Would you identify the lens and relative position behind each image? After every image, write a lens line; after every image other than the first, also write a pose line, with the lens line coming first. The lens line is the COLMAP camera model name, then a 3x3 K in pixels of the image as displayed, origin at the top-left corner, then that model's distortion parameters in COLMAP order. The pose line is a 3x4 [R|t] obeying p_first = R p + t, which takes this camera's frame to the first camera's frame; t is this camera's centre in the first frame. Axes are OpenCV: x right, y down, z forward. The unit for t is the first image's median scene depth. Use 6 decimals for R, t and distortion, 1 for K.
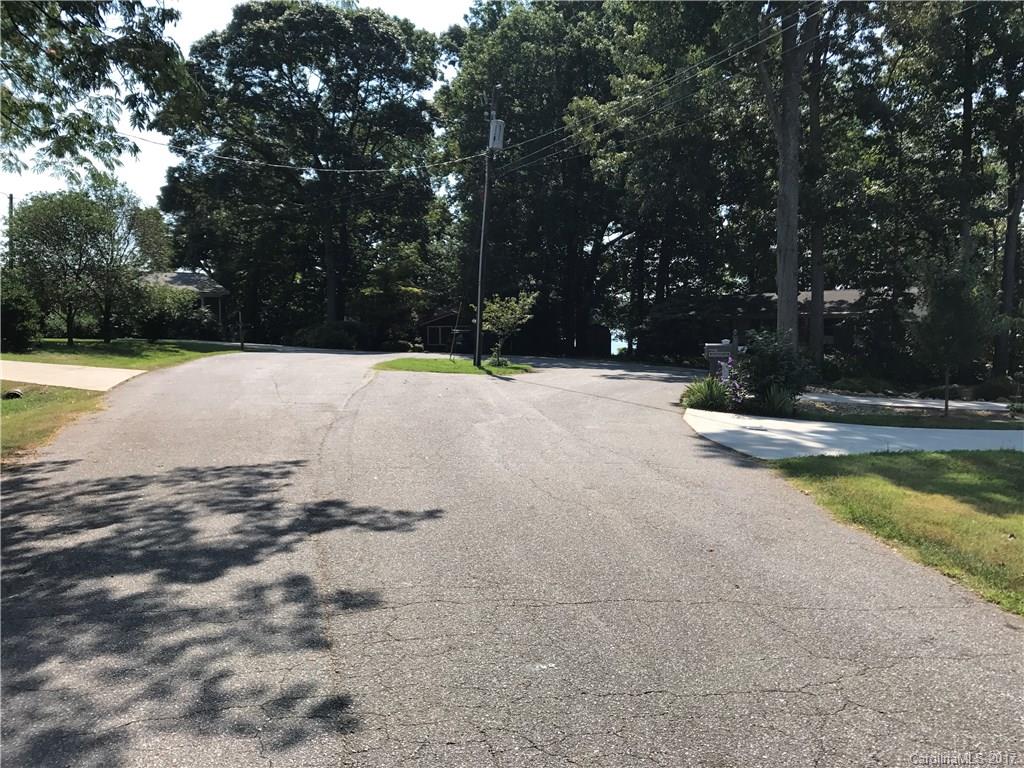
lens RADIAL K [[836.4, 0, 512.0], [0, 836.4, 384.0], [0, 0, 1]] dist [0.051243, -0.115451]
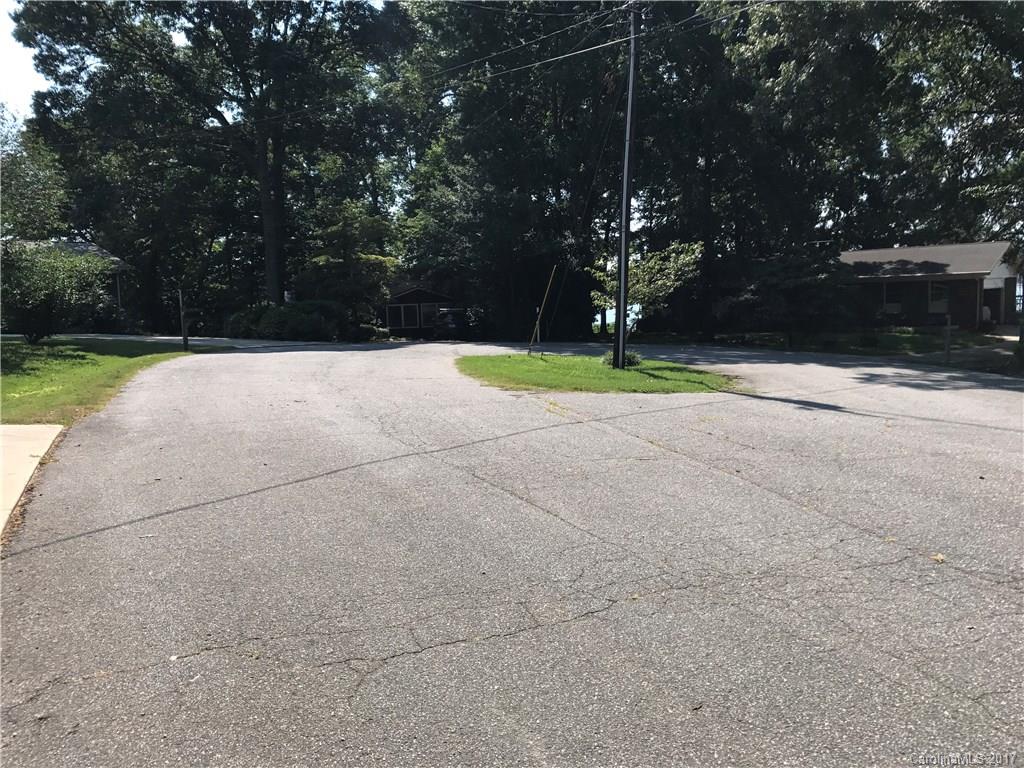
lens RADIAL K [[836.4, 0, 512.0], [0, 836.4, 384.0], [0, 0, 1]] dist [0.051243, -0.115451]
pose [[0.989649, -0.040223, 0.137759, -0.115400], [0.036193, 0.998844, 0.031634, -0.017979], [-0.138872, -0.026320, 0.989960, 0.234656]]
